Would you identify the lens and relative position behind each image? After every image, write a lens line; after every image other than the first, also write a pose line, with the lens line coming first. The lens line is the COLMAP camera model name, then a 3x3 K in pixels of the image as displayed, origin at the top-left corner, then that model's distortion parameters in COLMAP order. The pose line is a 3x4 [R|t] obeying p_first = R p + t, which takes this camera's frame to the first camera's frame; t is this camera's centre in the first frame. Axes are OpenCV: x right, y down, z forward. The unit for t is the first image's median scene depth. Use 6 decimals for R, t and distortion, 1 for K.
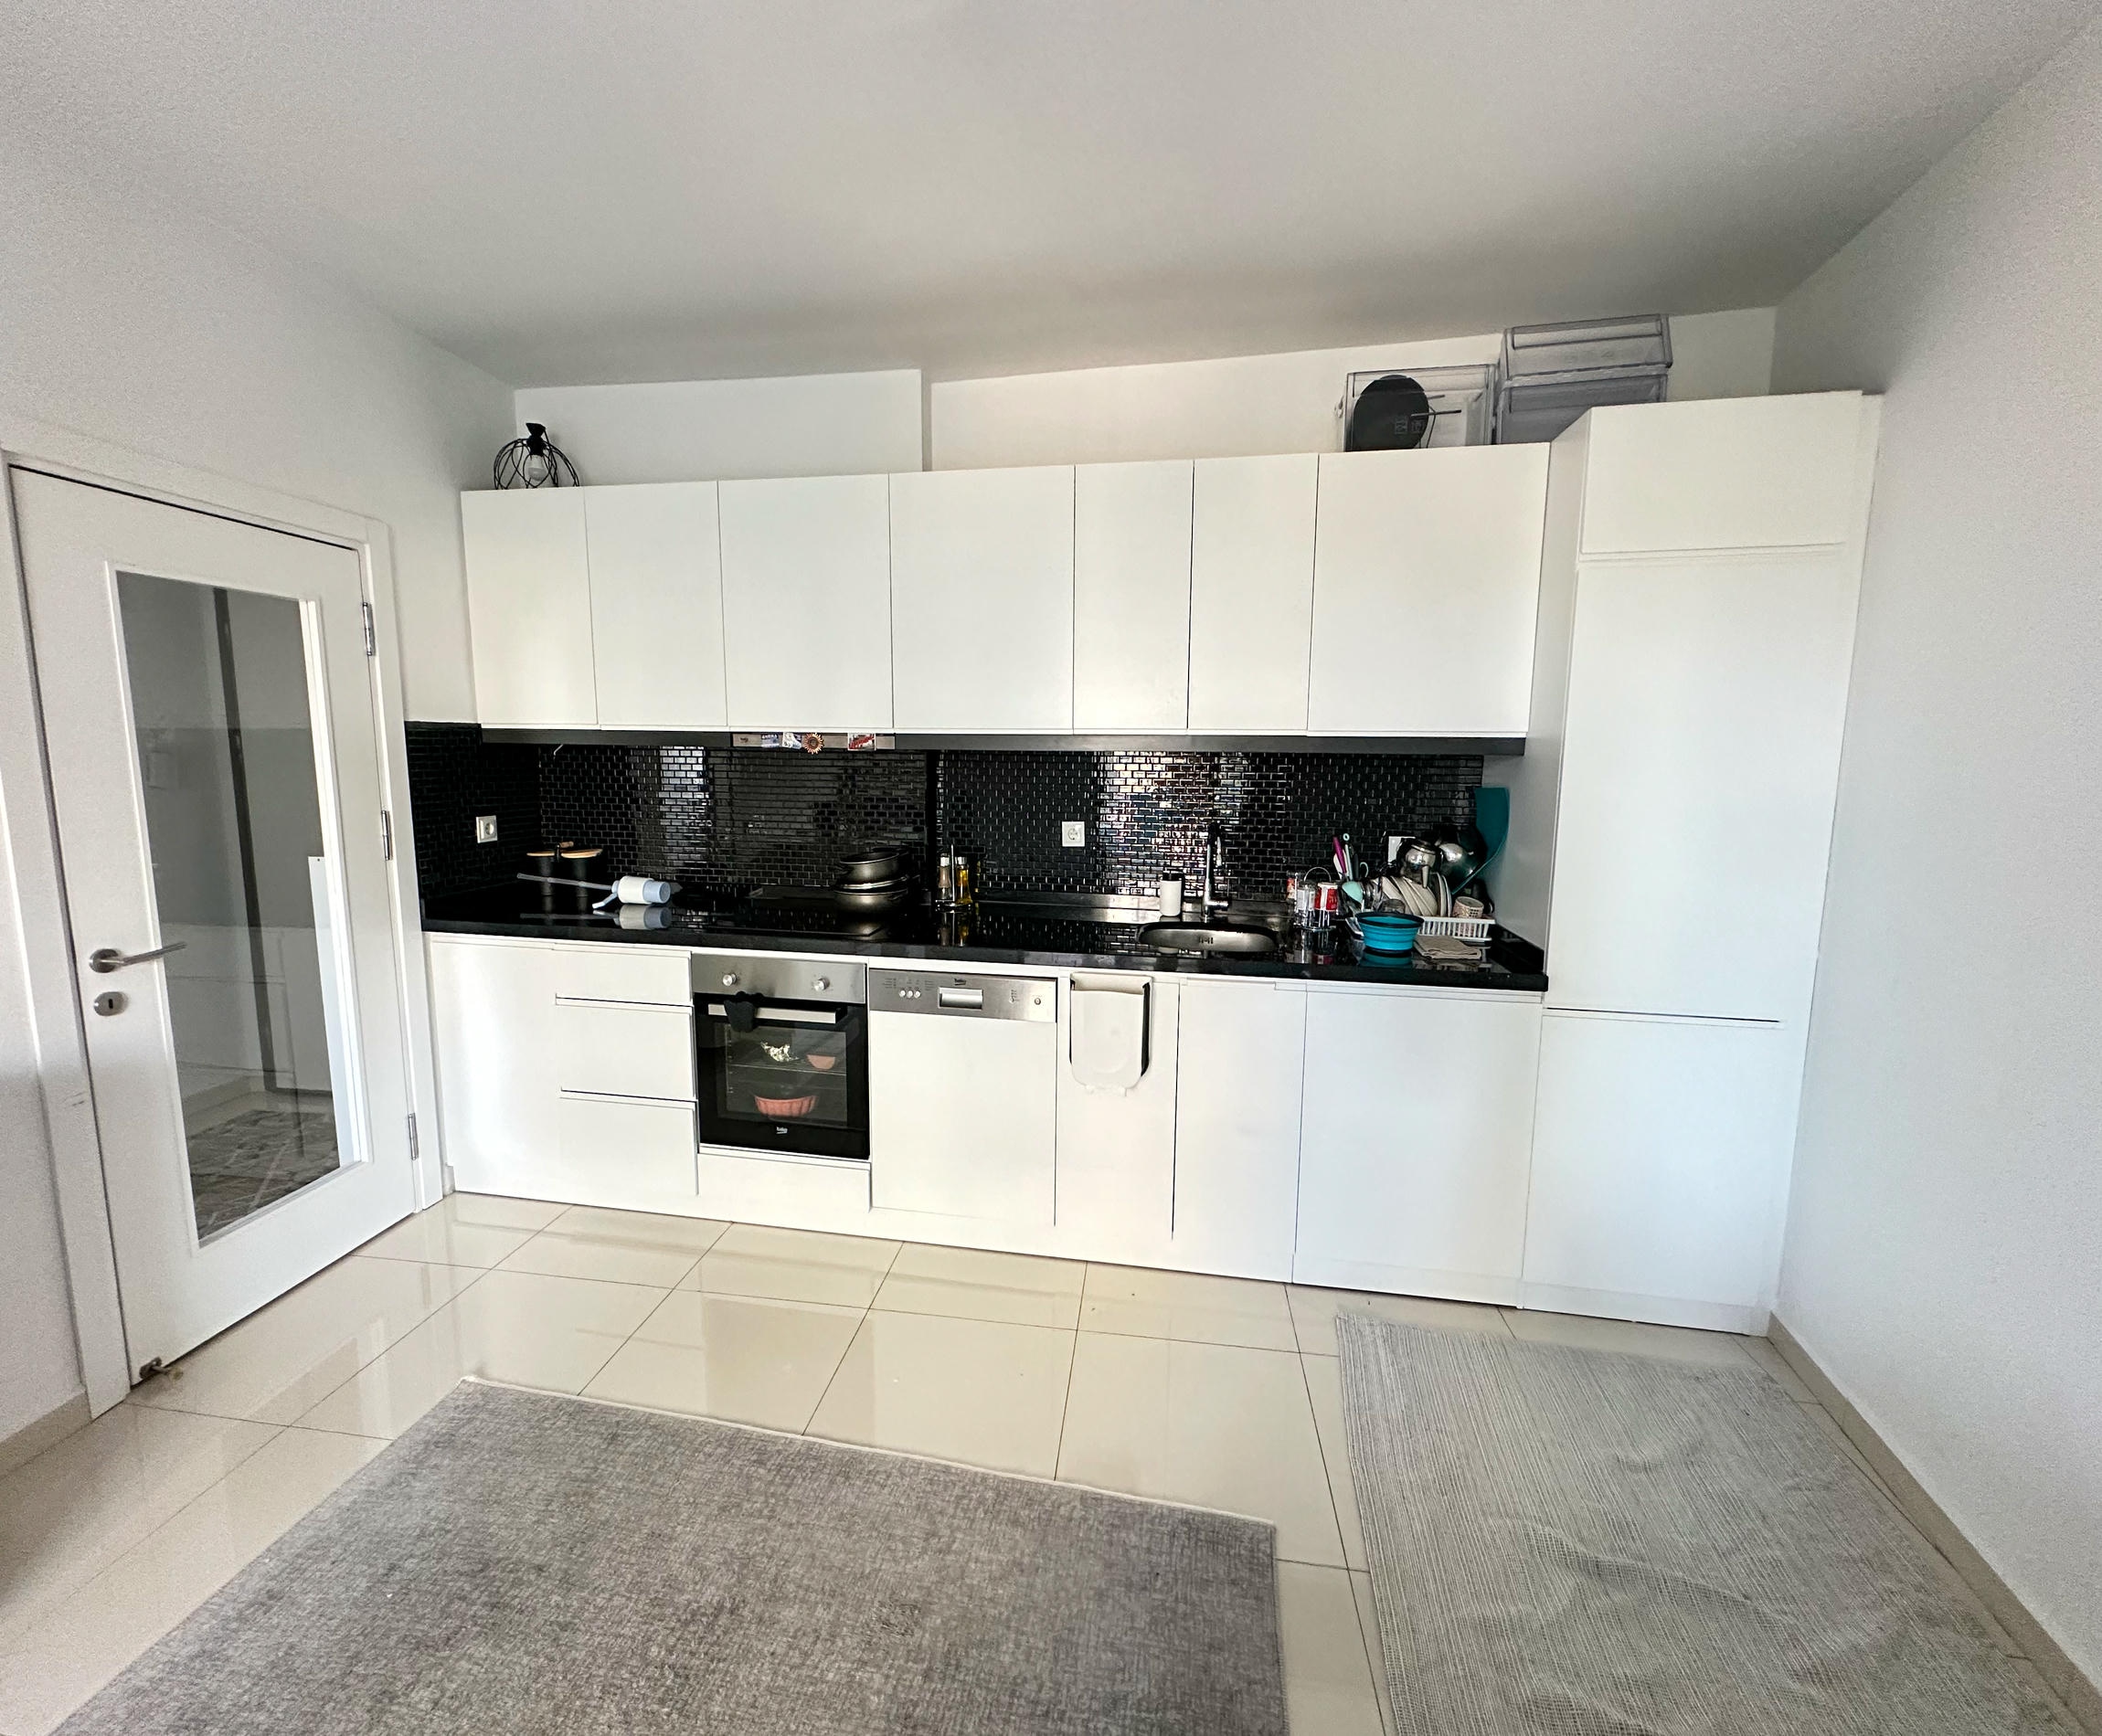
lens RADIAL K [[825.7, 0, 1052.9], [0, 825.7, 837.6], [0, 0, 1]] dist [0.001449, 0.000221]
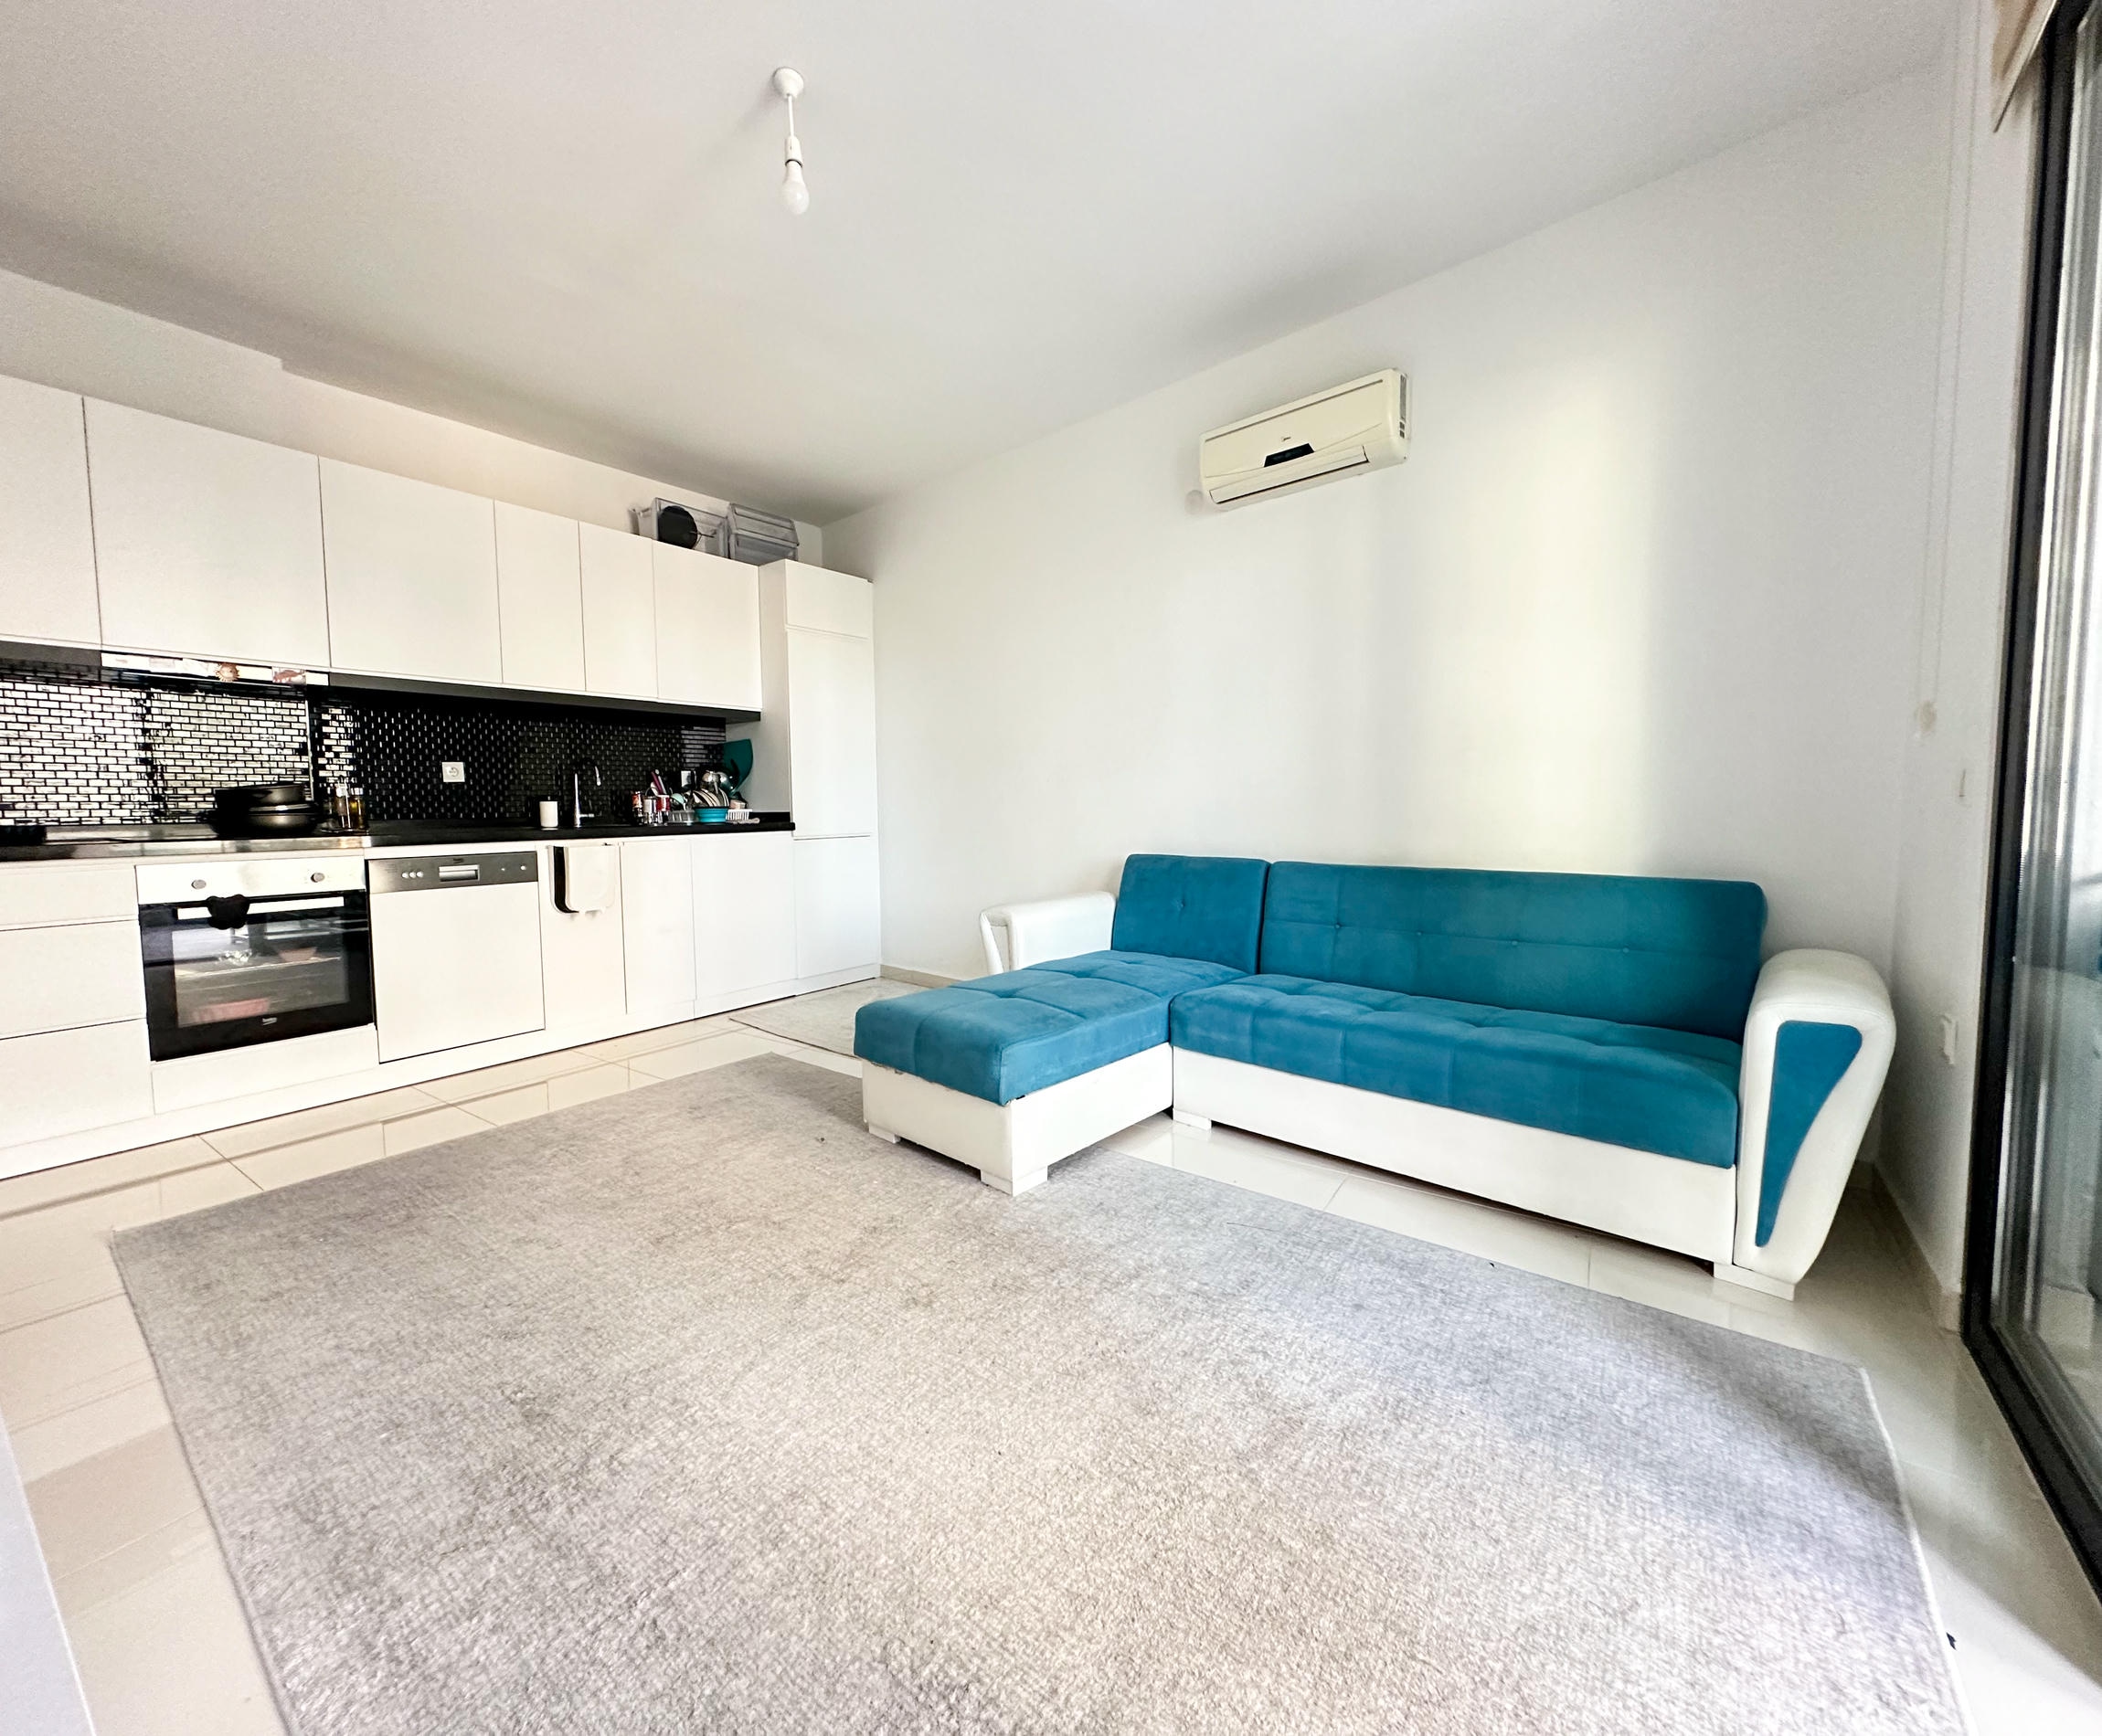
lens RADIAL K [[807.8, 0, 1028.0], [0, 807.8, 832.2], [0, 0, 1]] dist [-0.001087, 0.000350]
pose [[0.463241, -0.052812, 0.884657, -0.801843], [0.109586, 0.993975, 0.001954, 0.217391], [-0.879431, 0.096040, 0.466238, -0.403672]]
